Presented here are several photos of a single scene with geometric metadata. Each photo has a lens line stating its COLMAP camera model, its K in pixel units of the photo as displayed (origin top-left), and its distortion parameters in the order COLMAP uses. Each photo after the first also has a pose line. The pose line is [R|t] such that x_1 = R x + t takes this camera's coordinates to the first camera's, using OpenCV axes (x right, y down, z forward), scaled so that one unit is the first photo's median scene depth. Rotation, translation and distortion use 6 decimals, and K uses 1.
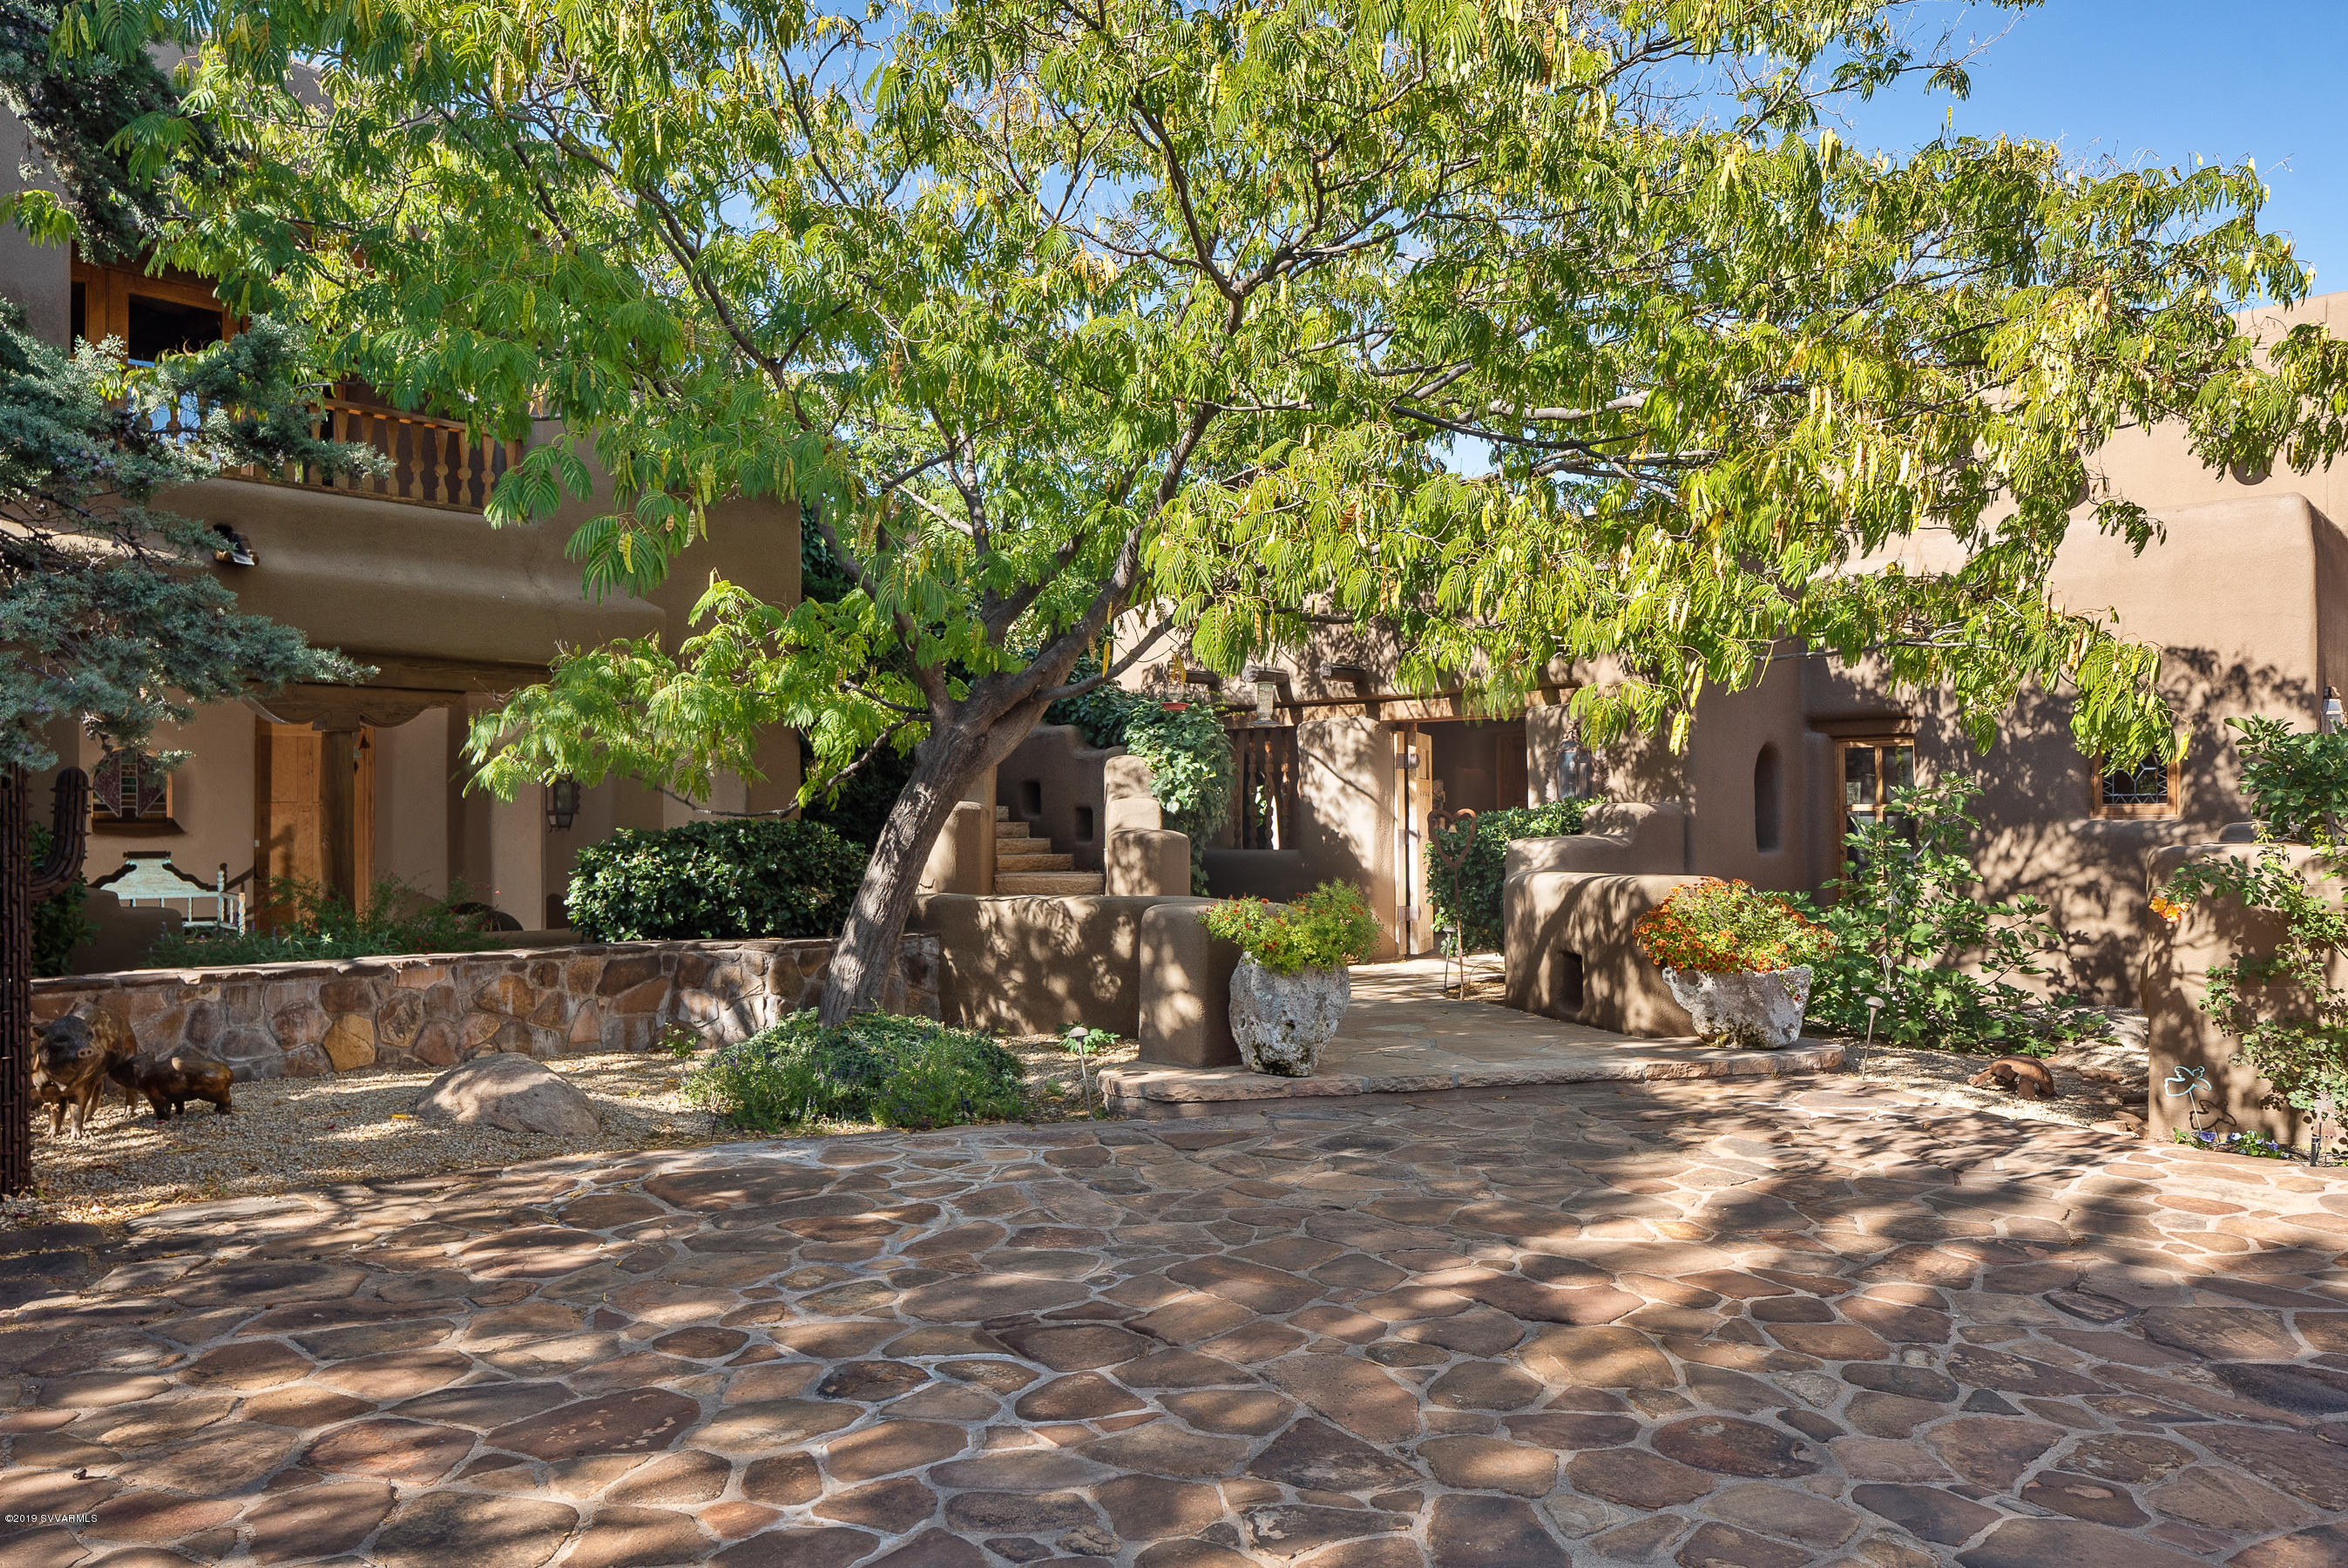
lens RADIAL K [[1626.3, 0, 1175.5], [0, 1626.3, 700.1], [0, 0, 1]] dist [-0.008115, -0.002942]
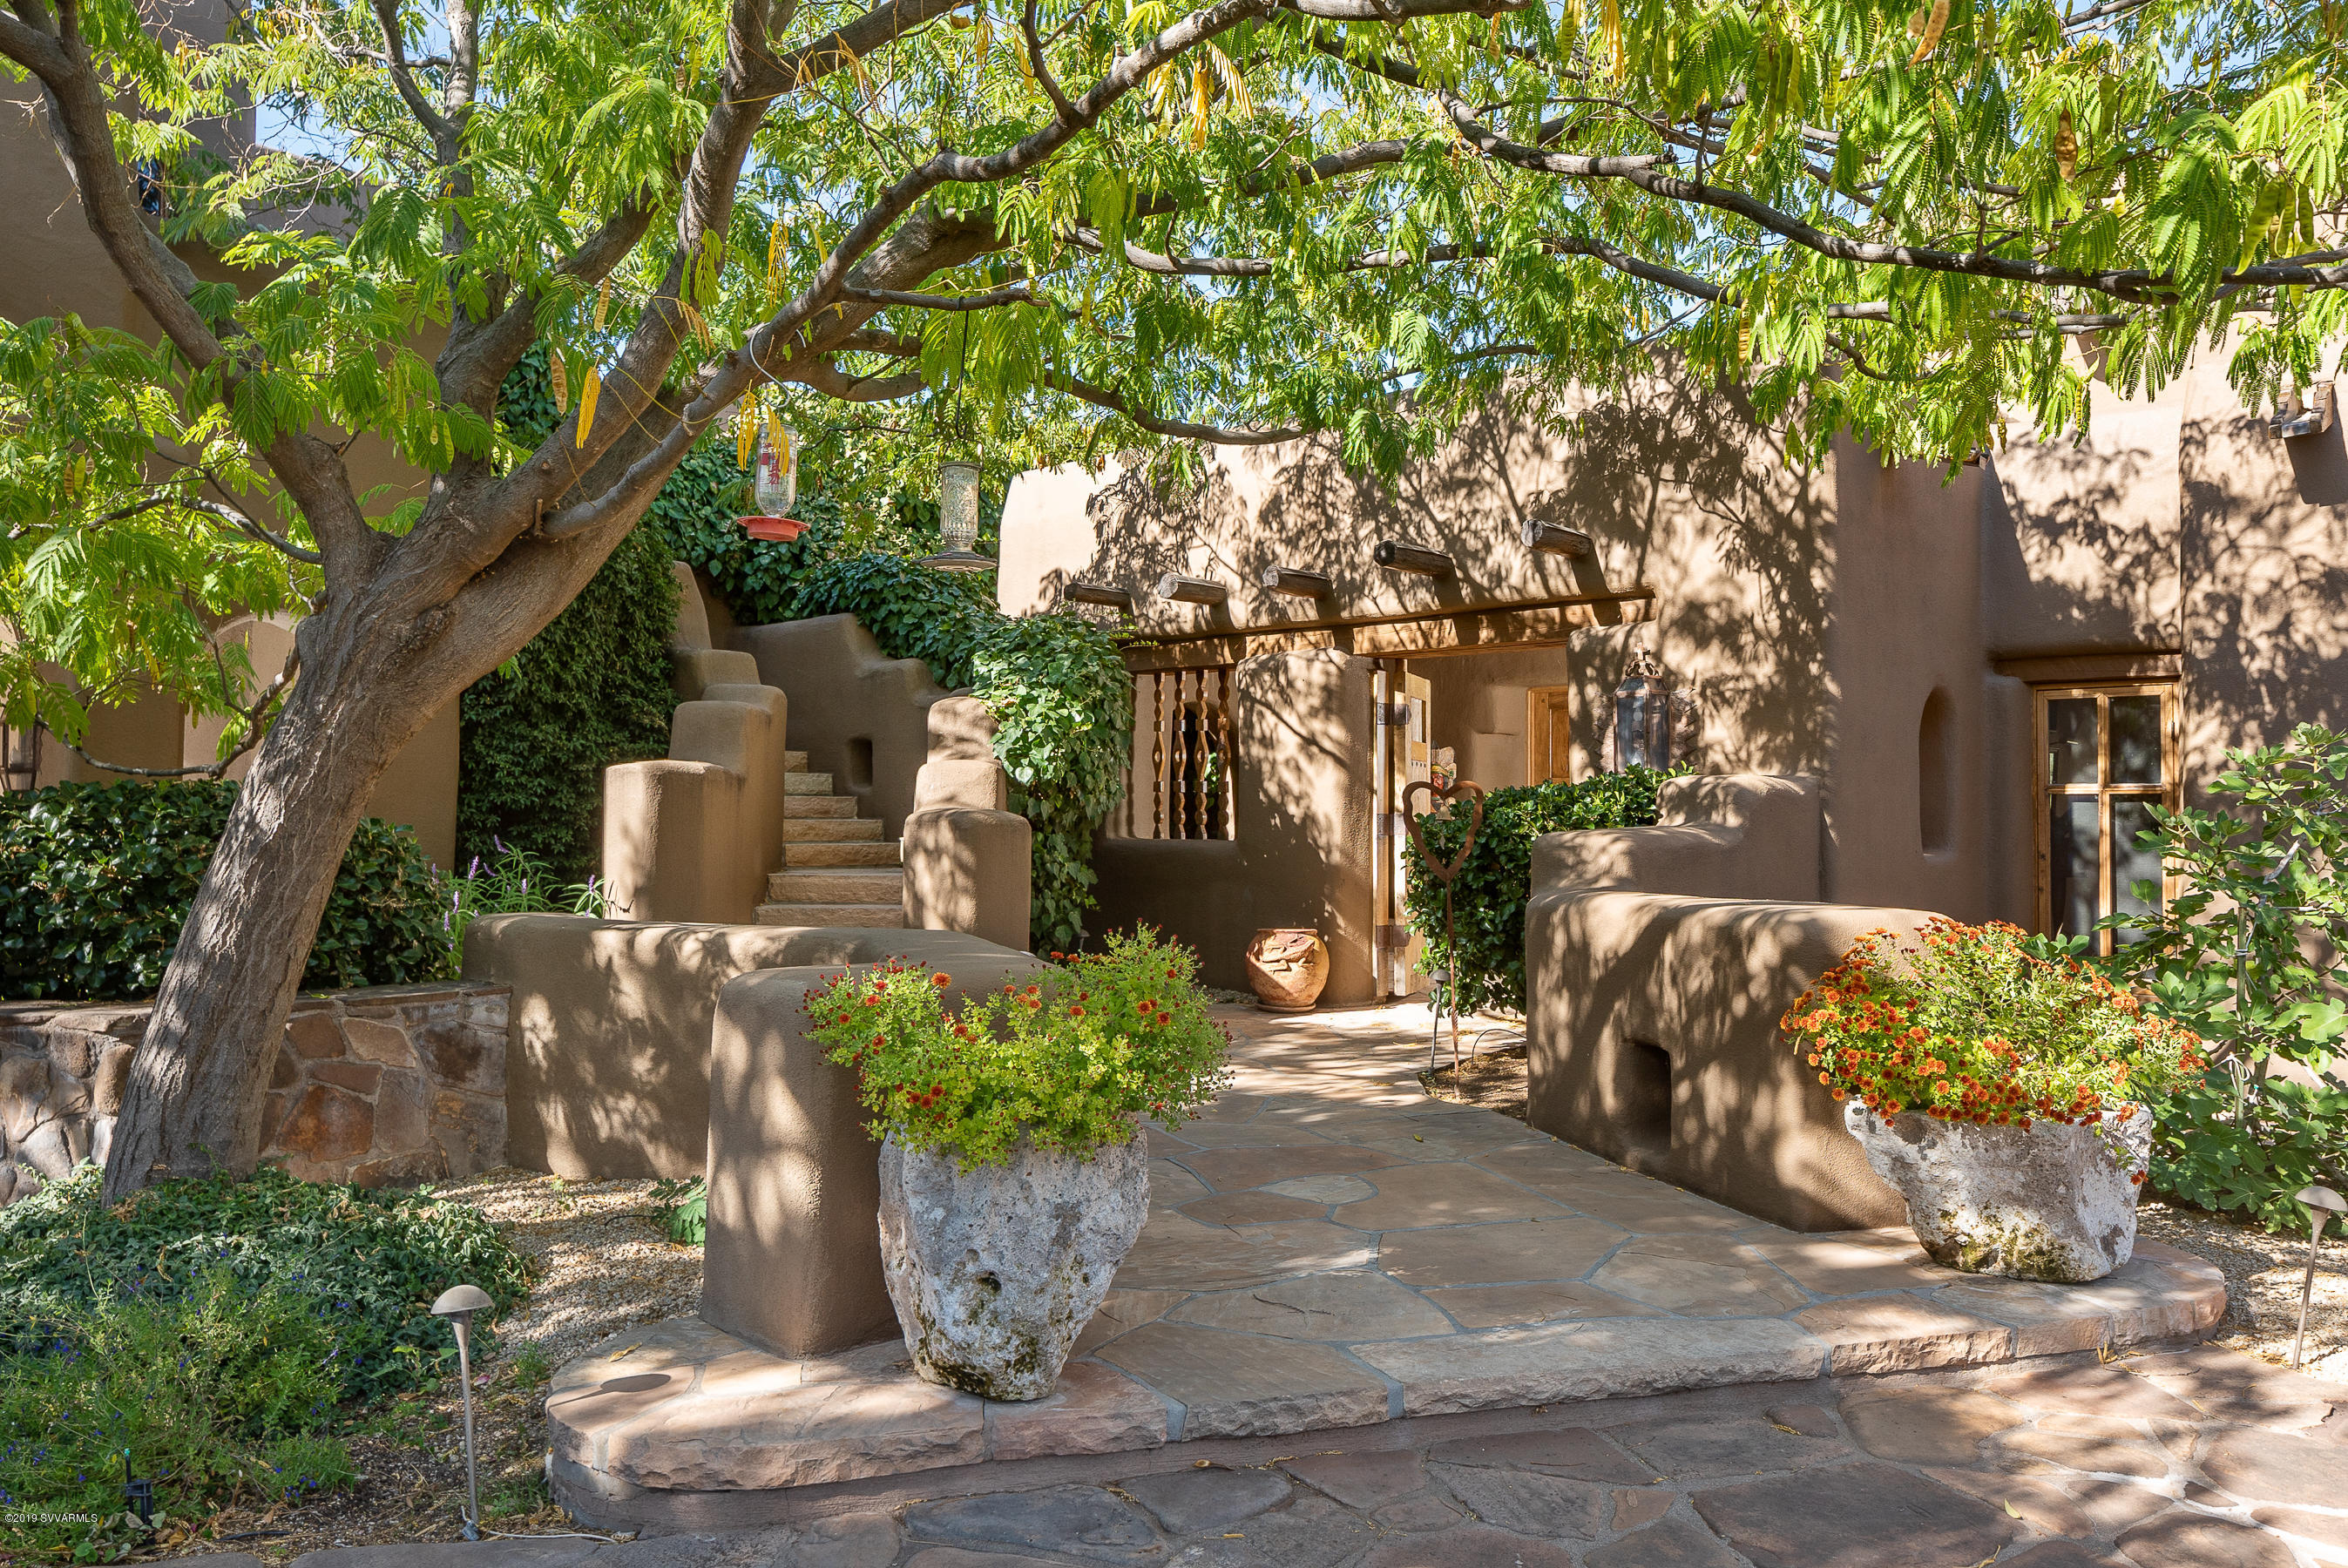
lens RADIAL K [[1599.5, 0, 1169.2], [0, 1599.5, 781.7], [0, 0, 1]] dist [0.005307, 0.002885]
pose [[0.999593, 0.004969, -0.028101, 0.070725], [-0.003324, 0.998294, 0.058293, 0.029501], [0.028343, -0.058176, 0.997904, 0.343710]]
